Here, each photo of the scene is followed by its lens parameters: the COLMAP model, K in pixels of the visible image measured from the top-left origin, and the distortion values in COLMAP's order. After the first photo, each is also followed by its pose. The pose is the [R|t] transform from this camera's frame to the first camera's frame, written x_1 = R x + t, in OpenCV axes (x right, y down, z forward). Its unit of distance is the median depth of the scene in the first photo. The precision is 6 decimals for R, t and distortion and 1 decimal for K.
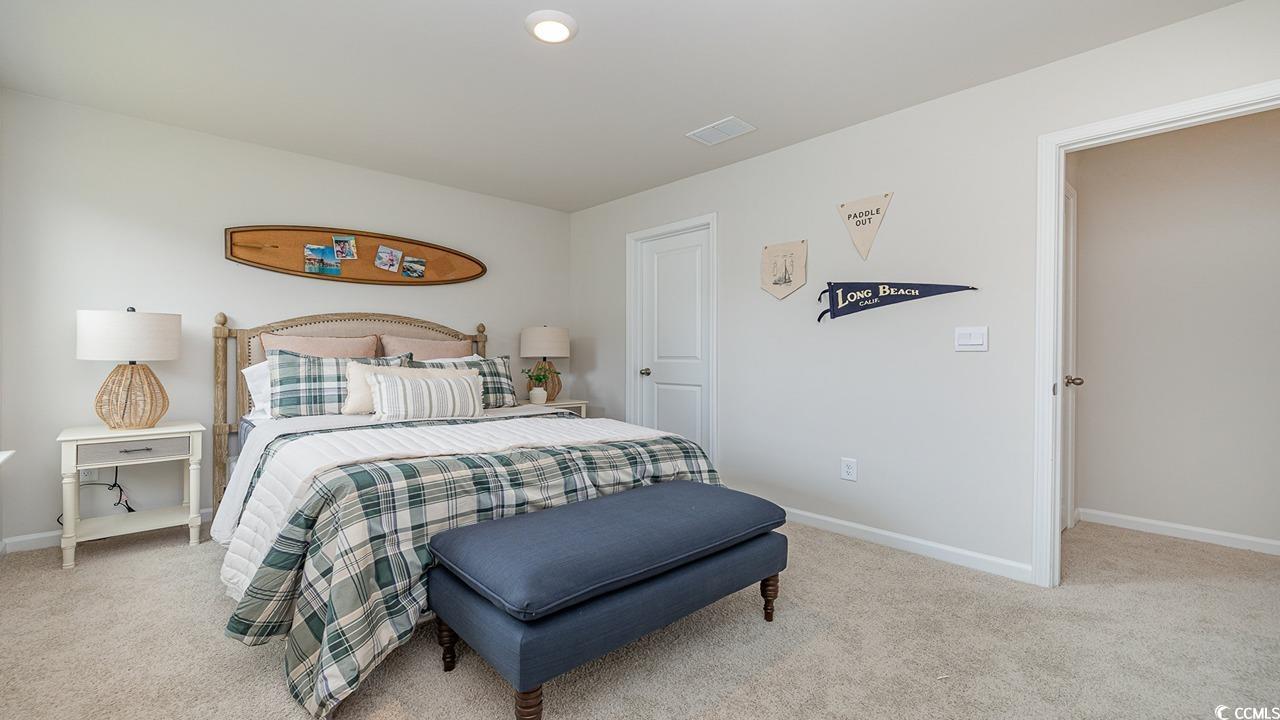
lens RADIAL K [[544.0, 0, 633.4], [0, 544.0, 353.2], [0, 0, 1]] dist [-0.001114, -0.000128]
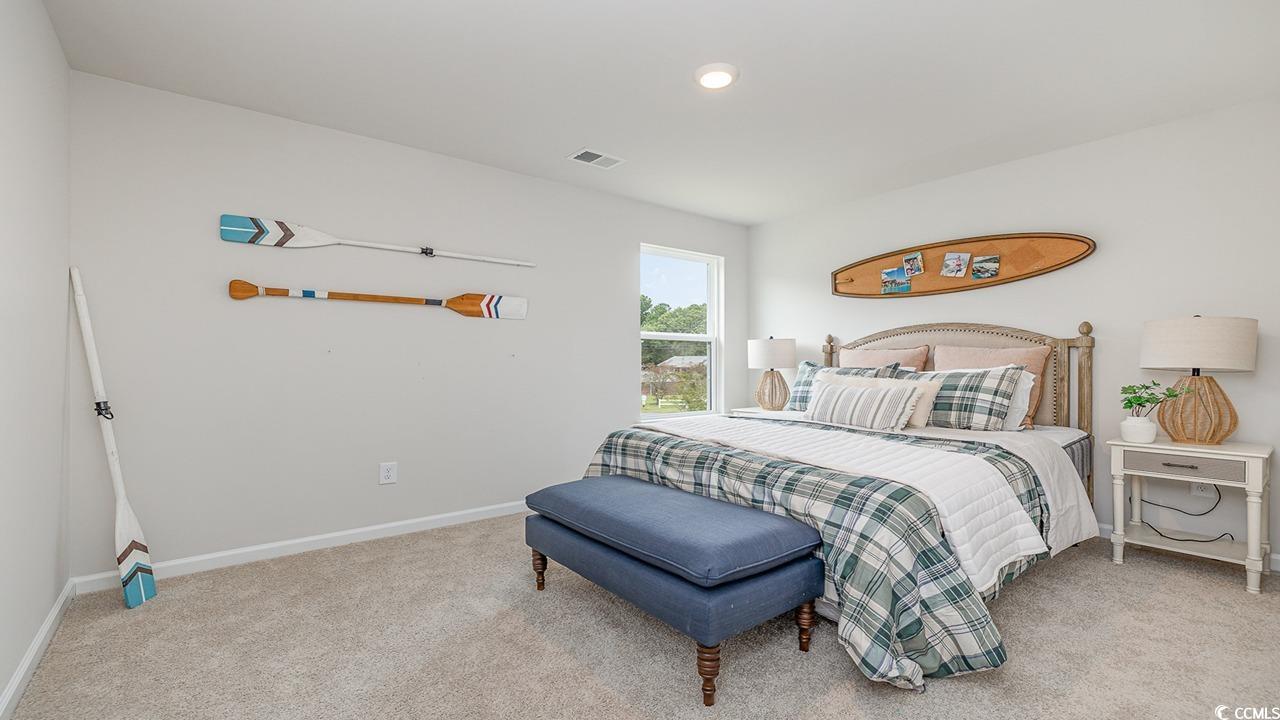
lens RADIAL K [[554.3, 0, 640.2], [0, 554.3, 353.8], [0, 0, 1]] dist [0.029778, -0.000059]
pose [[-0.063500, -0.020412, -0.997773, 0.564663], [0.004714, 0.999774, -0.020753, 0.001729], [0.997971, -0.006021, -0.063389, 0.504478]]
